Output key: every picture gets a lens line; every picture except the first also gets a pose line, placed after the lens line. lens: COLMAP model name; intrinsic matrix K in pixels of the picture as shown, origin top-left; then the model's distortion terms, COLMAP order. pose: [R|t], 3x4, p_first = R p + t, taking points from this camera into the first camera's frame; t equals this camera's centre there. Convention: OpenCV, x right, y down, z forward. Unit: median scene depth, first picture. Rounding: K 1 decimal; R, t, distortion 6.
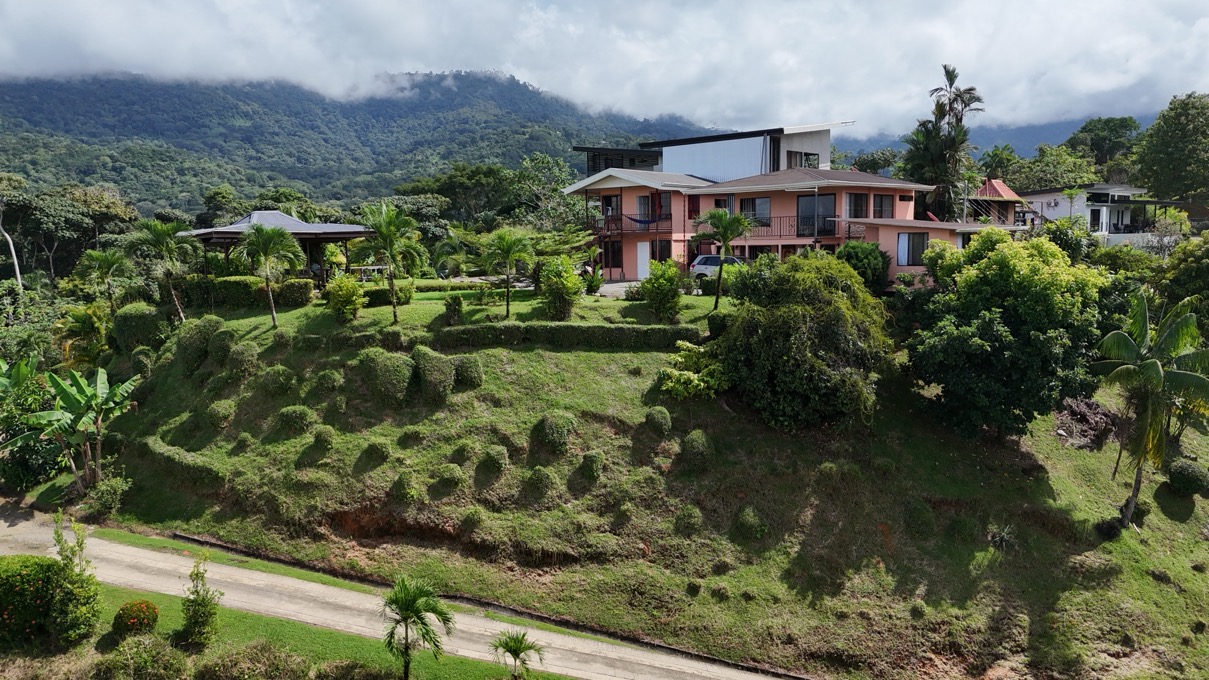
lens RADIAL K [[898.4, 0, 602.7], [0, 898.4, 340.5], [0, 0, 1]] dist [0.082792, -0.081263]
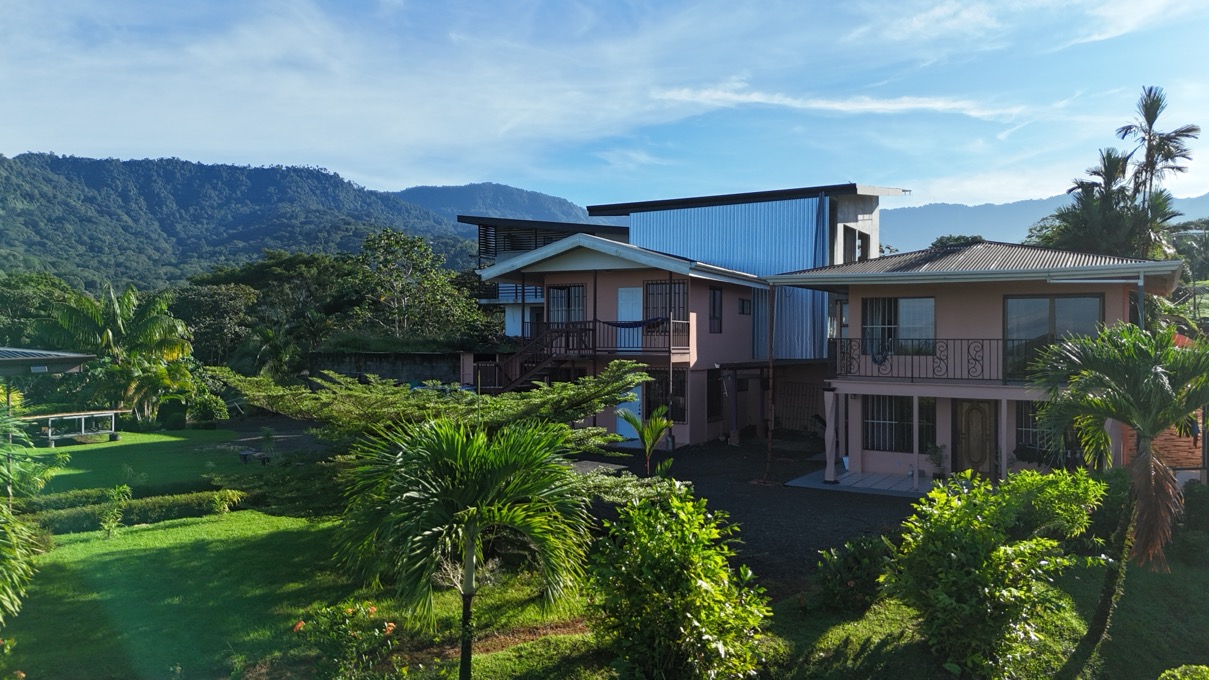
lens RADIAL K [[889.5, 0, 606.1], [0, 889.5, 337.2], [0, 0, 1]] dist [0.090759, -0.091326]
pose [[0.980077, 0.022706, 0.197314, -0.098016], [0.000335, 0.993254, -0.115962, -0.091788], [-0.198616, 0.113718, 0.973458, 0.640863]]
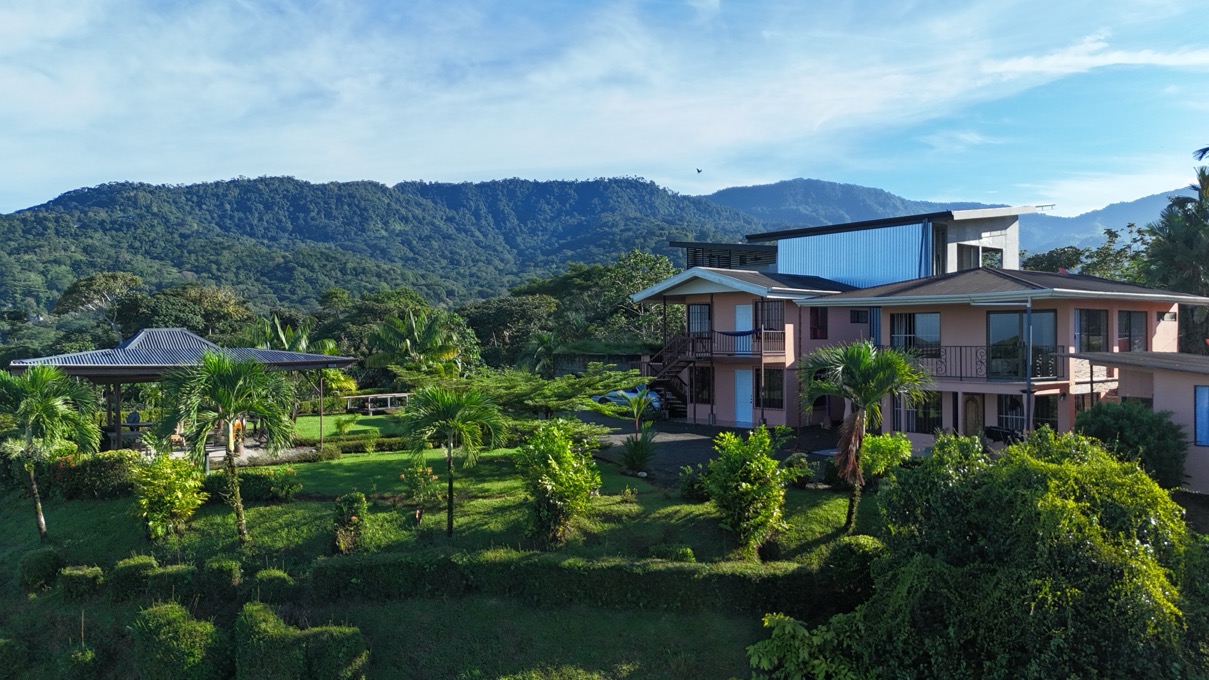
lens RADIAL K [[889.5, 0, 606.1], [0, 889.5, 337.2], [0, 0, 1]] dist [0.090759, -0.091326]
pose [[0.989064, 0.016058, -0.146613, 0.053902], [-0.032330, 0.993485, -0.109283, -0.074827], [0.143903, 0.112828, 0.983139, 0.398799]]
